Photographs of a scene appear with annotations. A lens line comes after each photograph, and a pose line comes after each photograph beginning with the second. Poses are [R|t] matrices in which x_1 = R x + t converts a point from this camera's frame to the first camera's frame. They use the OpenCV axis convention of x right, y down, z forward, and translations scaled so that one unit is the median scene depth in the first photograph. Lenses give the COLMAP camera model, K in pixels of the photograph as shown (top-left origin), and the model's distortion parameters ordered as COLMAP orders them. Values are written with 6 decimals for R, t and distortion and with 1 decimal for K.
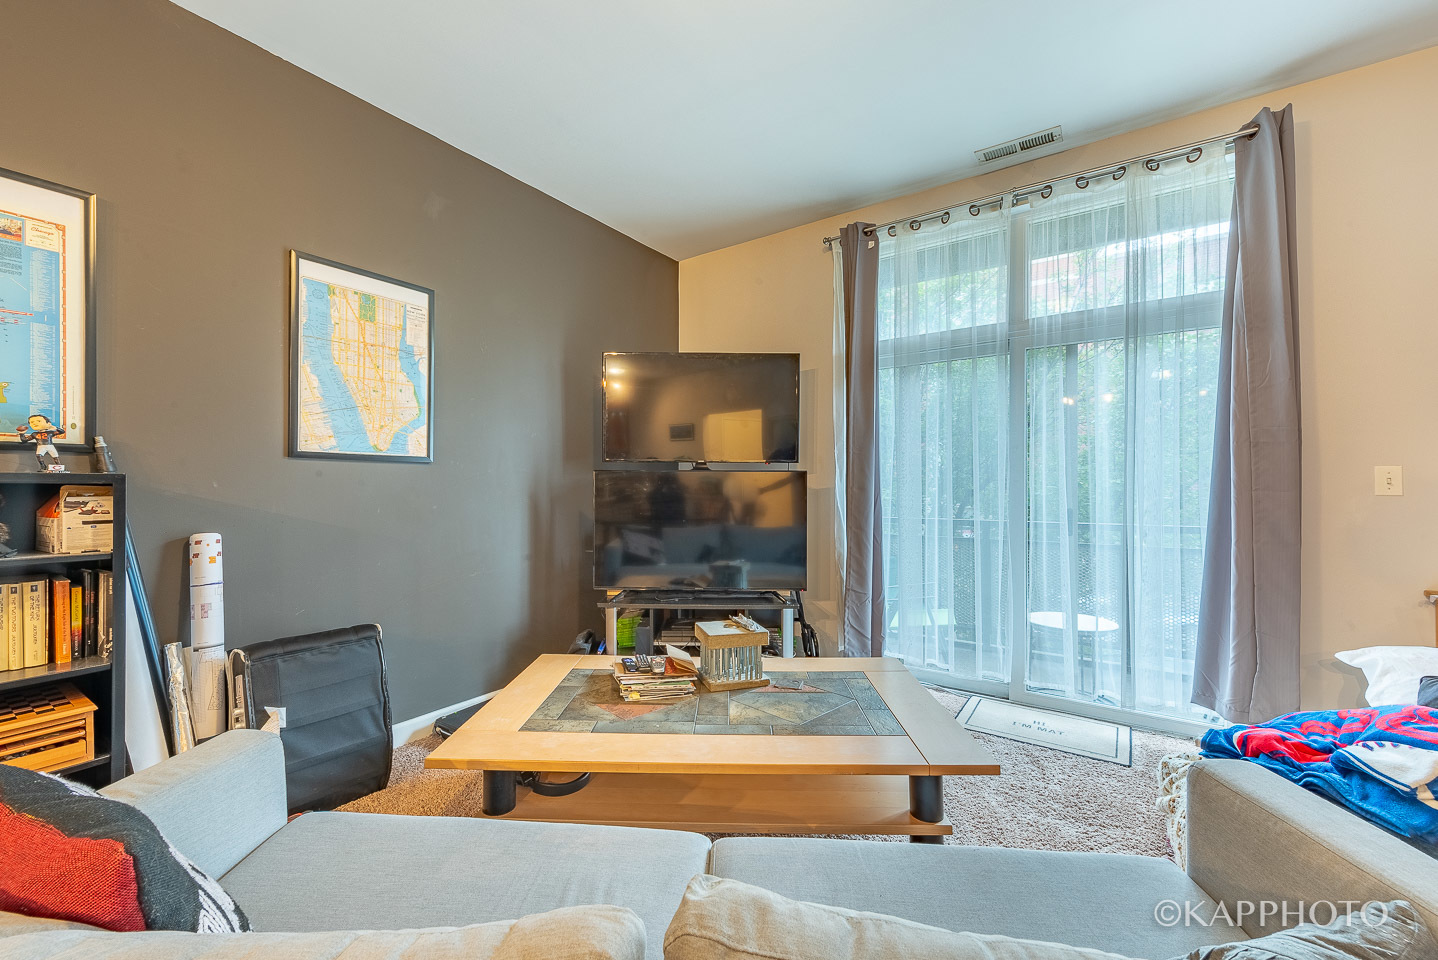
lens RADIAL K [[585.0, 0, 736.1], [0, 585.0, 485.3], [0, 0, 1]] dist [0.043866, -0.010278]
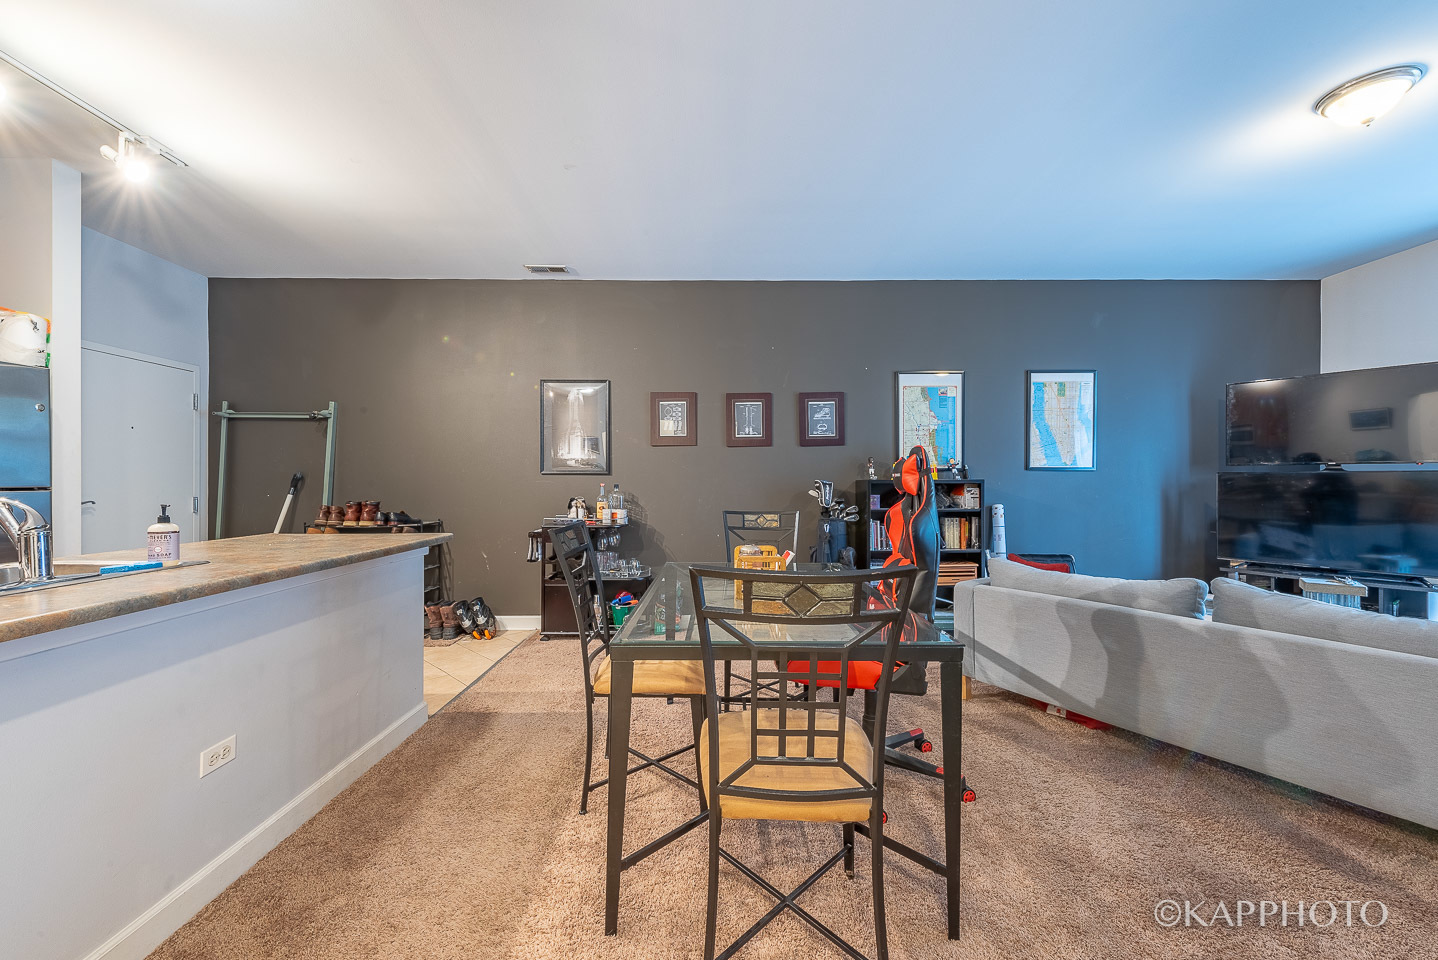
lens RADIAL K [[544.0, 0, 739.9], [0, 544.0, 482.3], [0, 0, 1]] dist [0.001508, -0.000009]
pose [[0.552794, -0.001029, -0.833317, 0.347461], [0.001110, 0.999999, -0.000499, -0.006618], [0.833317, -0.000649, 0.552795, -1.096557]]
